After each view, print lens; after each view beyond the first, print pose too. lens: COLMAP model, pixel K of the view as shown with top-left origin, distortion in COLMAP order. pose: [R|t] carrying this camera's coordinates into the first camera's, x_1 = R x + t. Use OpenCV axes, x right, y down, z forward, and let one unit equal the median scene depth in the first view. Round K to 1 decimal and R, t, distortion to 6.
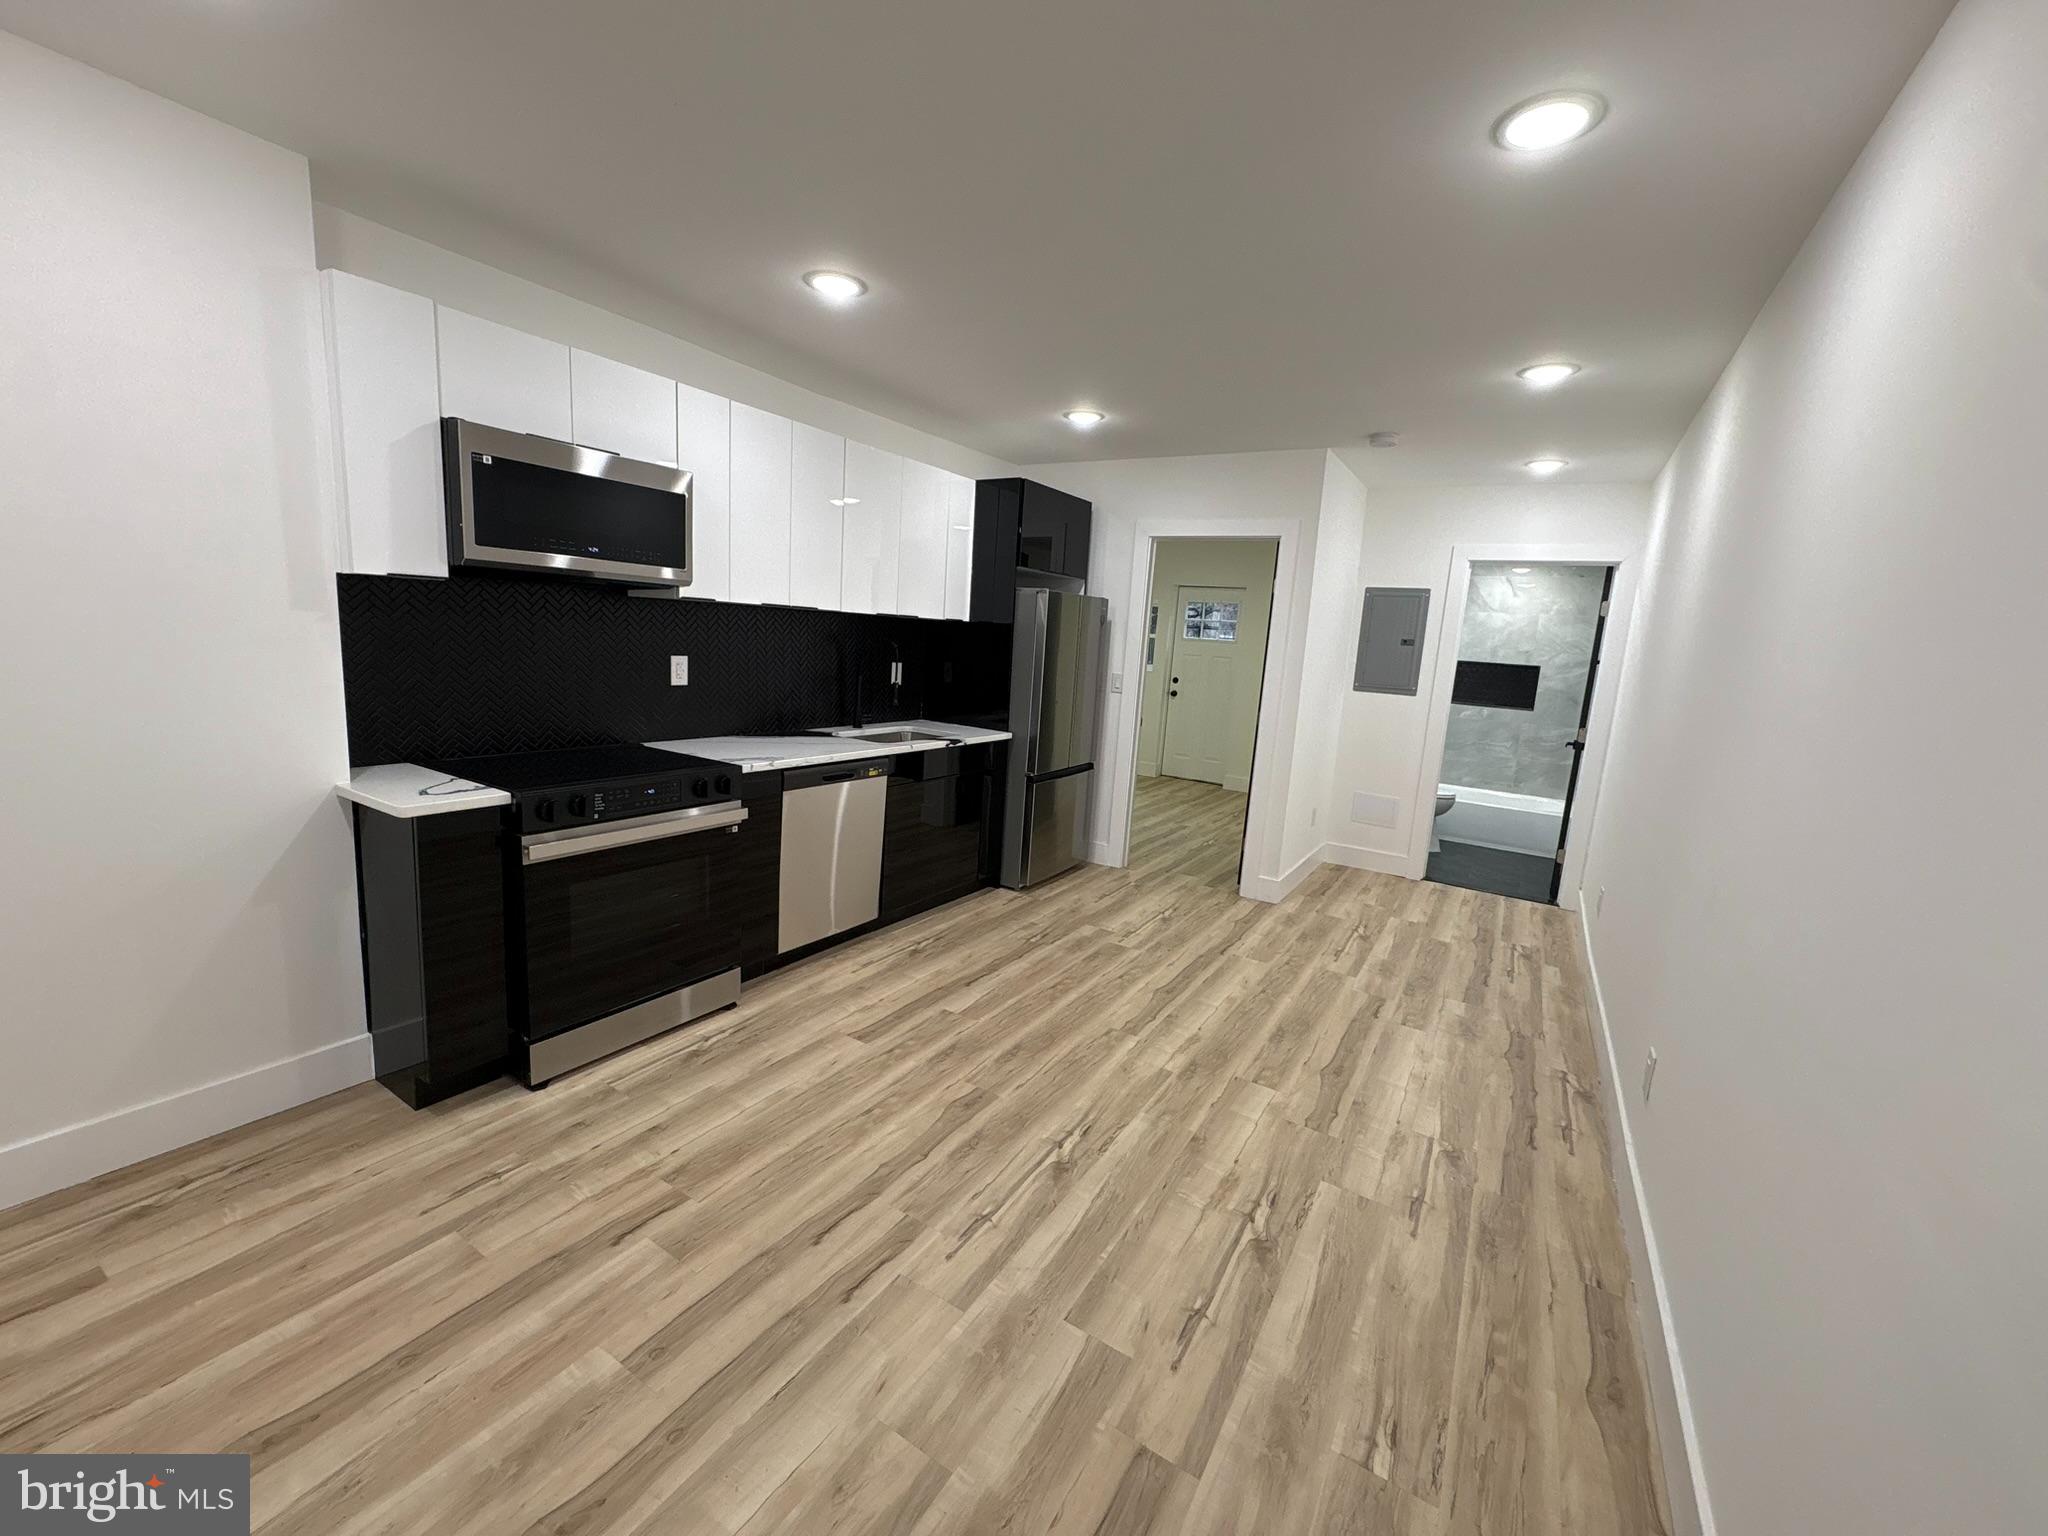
lens RADIAL K [[809.8, 0, 1027.3], [0, 809.8, 770.9], [0, 0, 1]] dist [0.001858, -0.000532]
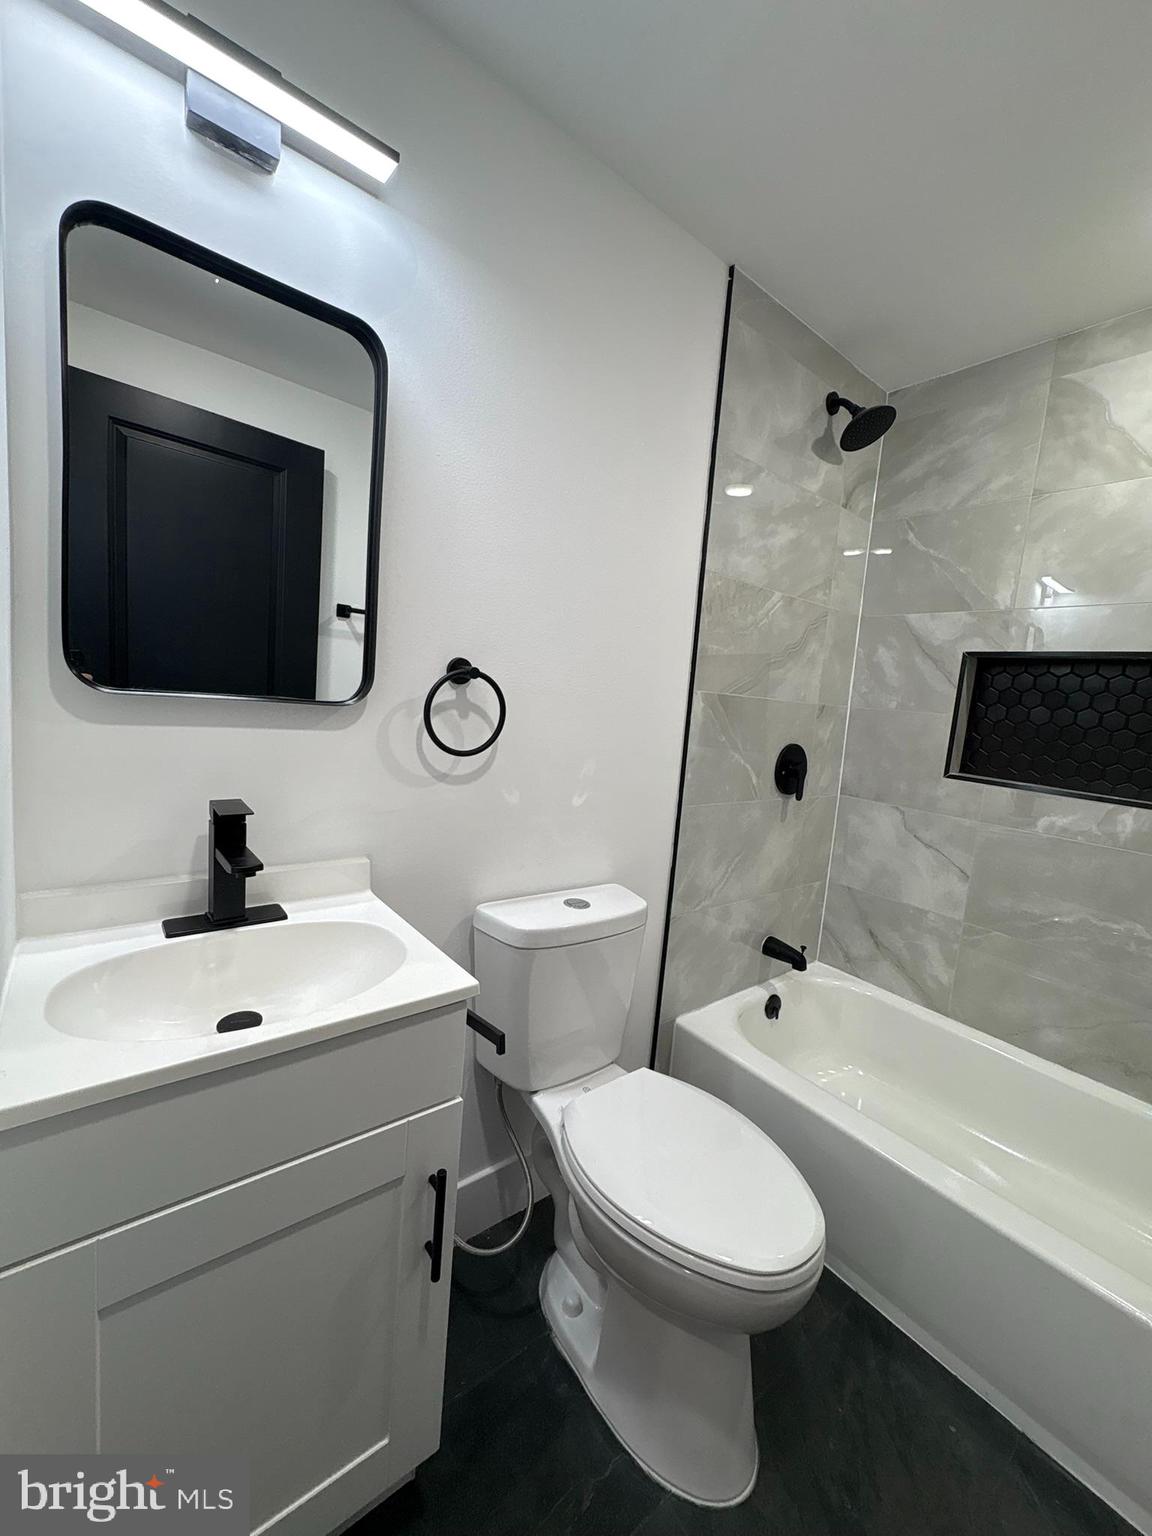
lens RADIAL K [[607.3, 0, 580.7], [0, 607.3, 767.3], [0, 0, 1]] dist [0.001858, -0.000532]
pose [[0.932772, 0.047288, -0.357353, 0.467106], [-0.067427, 0.996749, -0.044100, -0.071199], [0.354106, 0.065230, 0.932928, 0.738426]]
